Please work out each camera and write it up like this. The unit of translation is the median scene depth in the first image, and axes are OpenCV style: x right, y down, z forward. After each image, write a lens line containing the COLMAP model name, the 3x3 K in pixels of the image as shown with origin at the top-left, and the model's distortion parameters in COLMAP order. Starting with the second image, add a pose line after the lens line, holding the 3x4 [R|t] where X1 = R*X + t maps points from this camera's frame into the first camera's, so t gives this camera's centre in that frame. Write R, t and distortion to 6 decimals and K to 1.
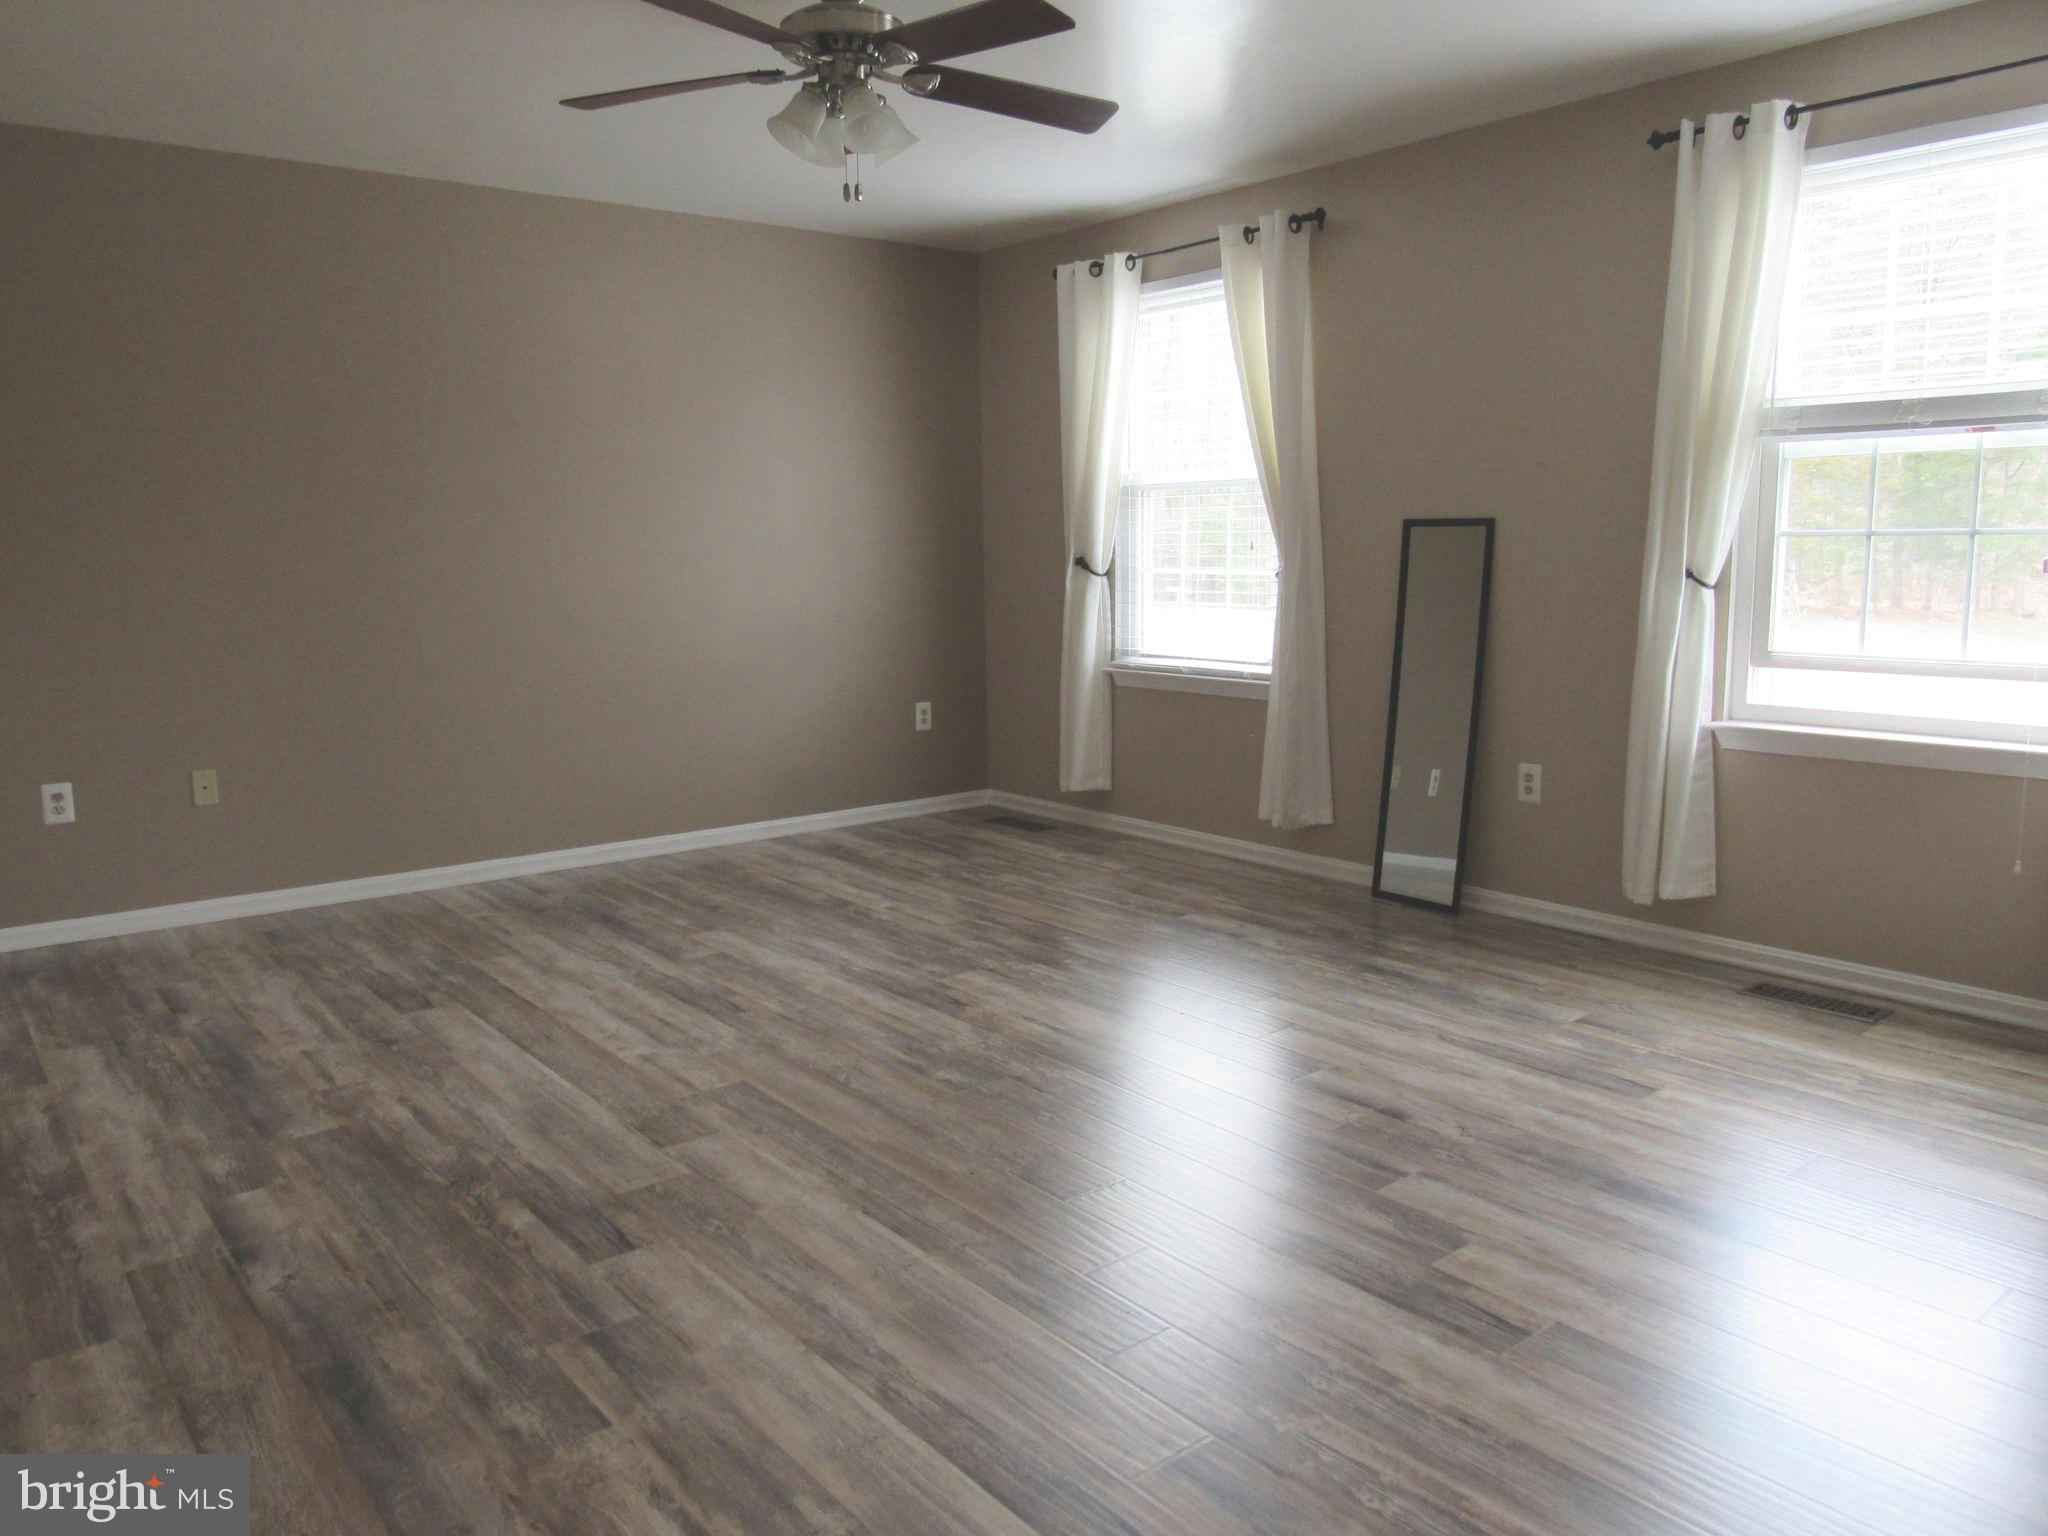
lens RADIAL K [[1460.6, 0, 1032.0], [0, 1460.6, 761.8], [0, 0, 1]] dist [-0.031524, 0.013750]
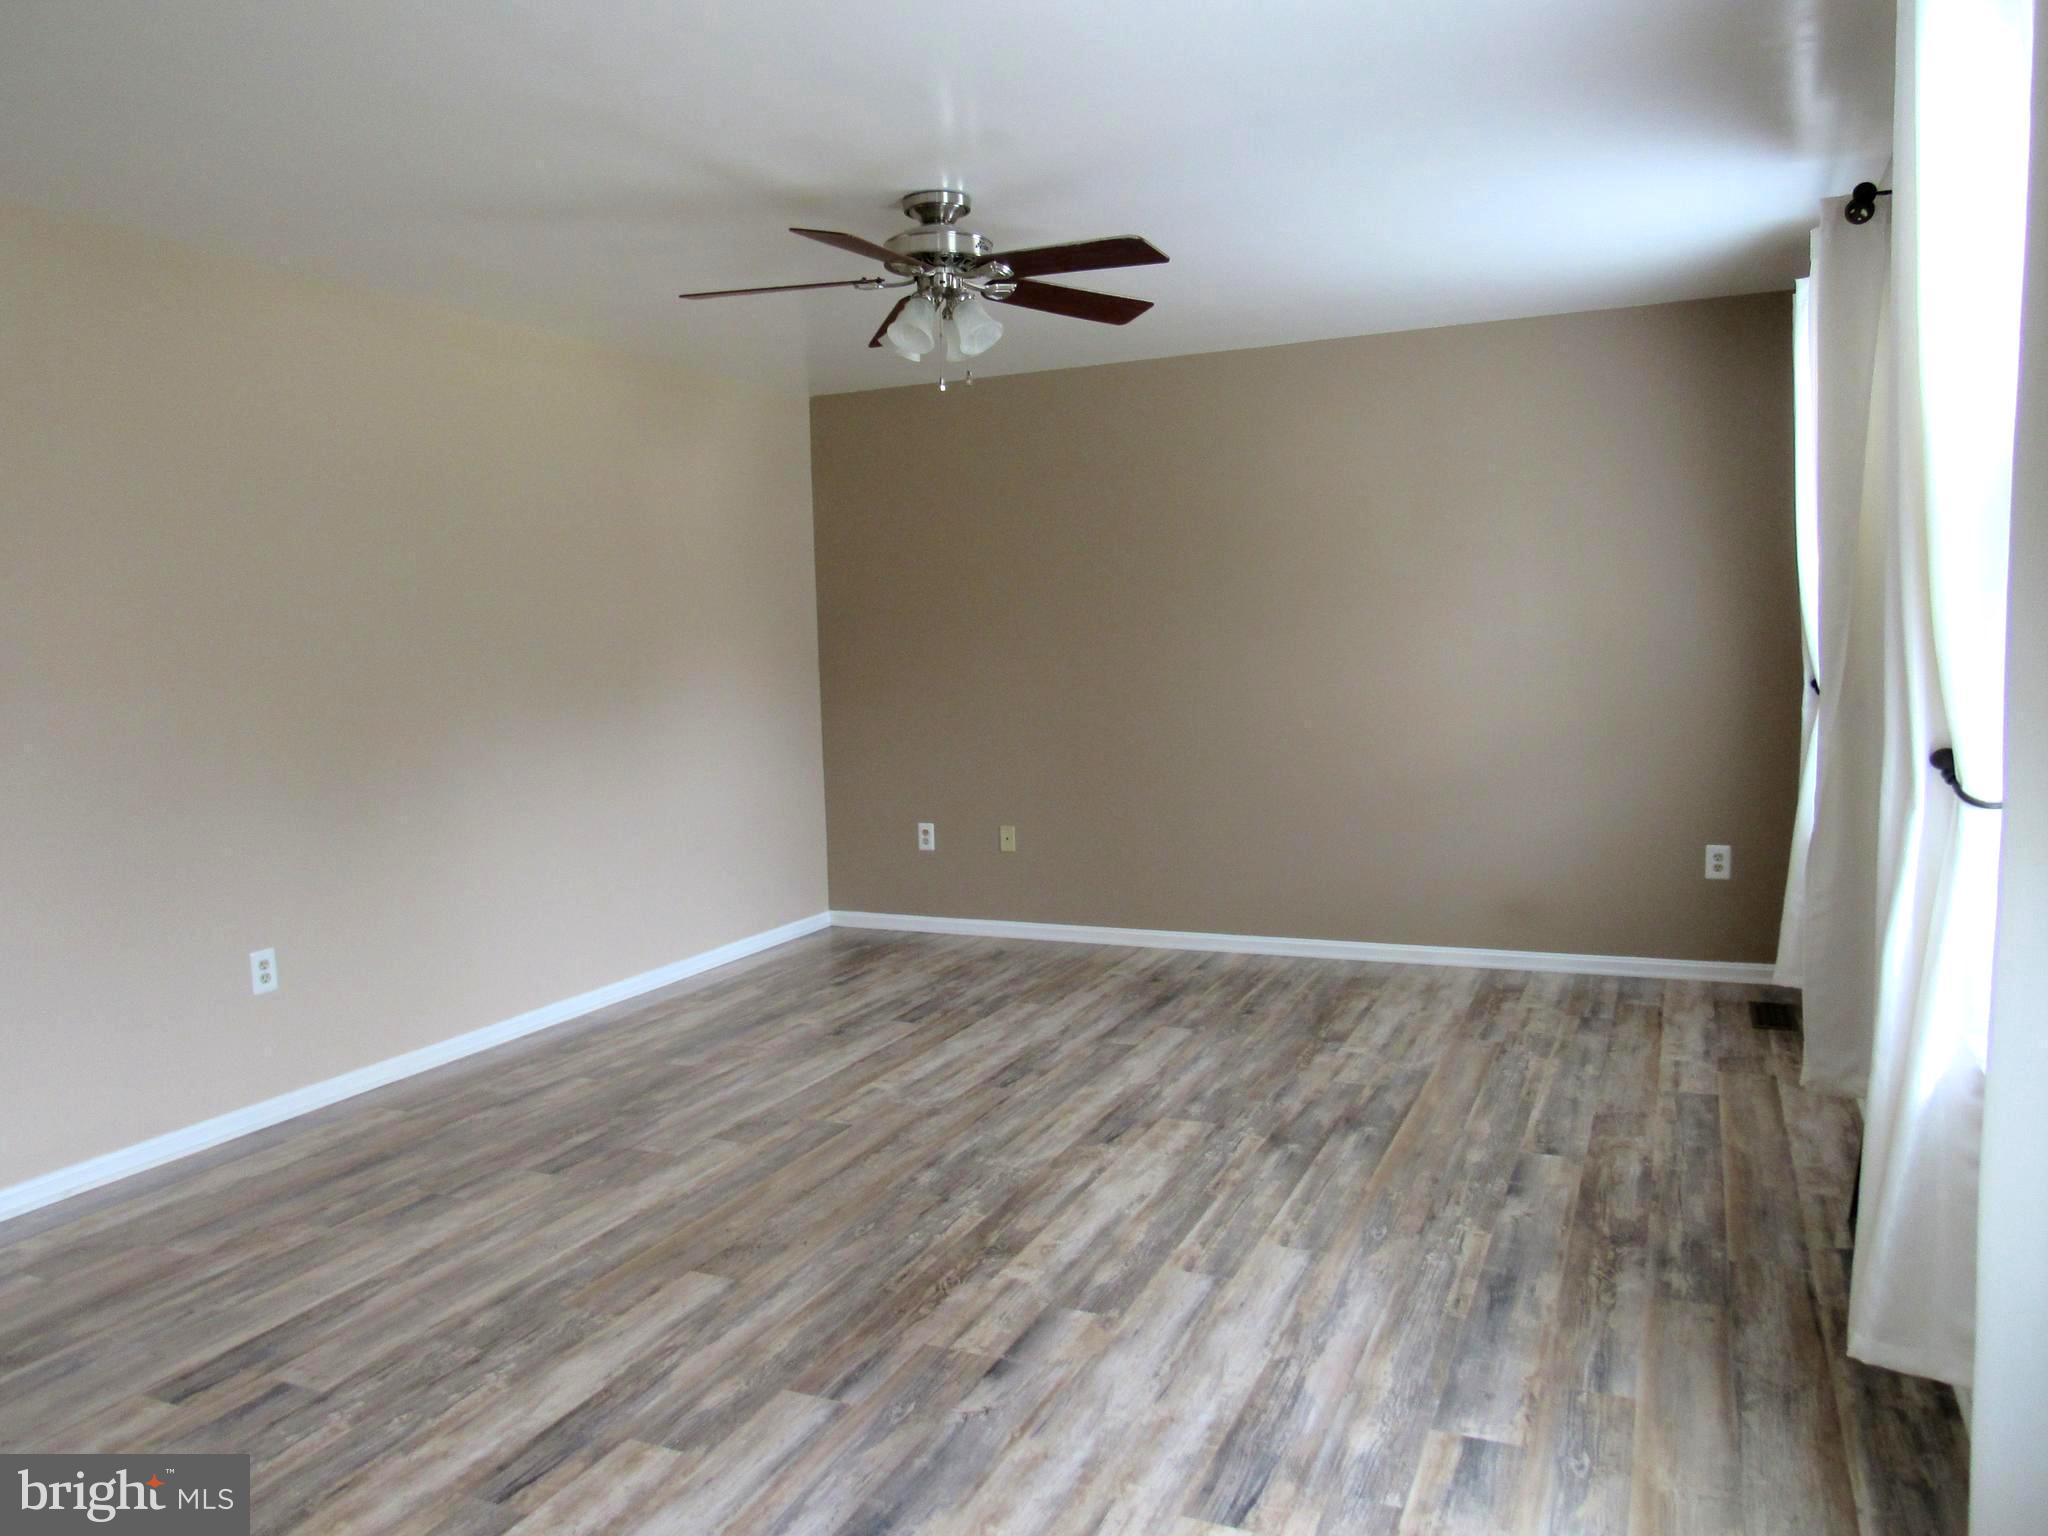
lens RADIAL K [[1460.6, 0, 1032.3], [0, 1460.6, 772.4], [0, 0, 1]] dist [-0.031524, 0.013750]
pose [[0.438063, 0.078723, -0.895491, 0.870446], [-0.107131, 0.993631, 0.034943, -0.123743], [0.892538, 0.080628, 0.443706, 0.527110]]
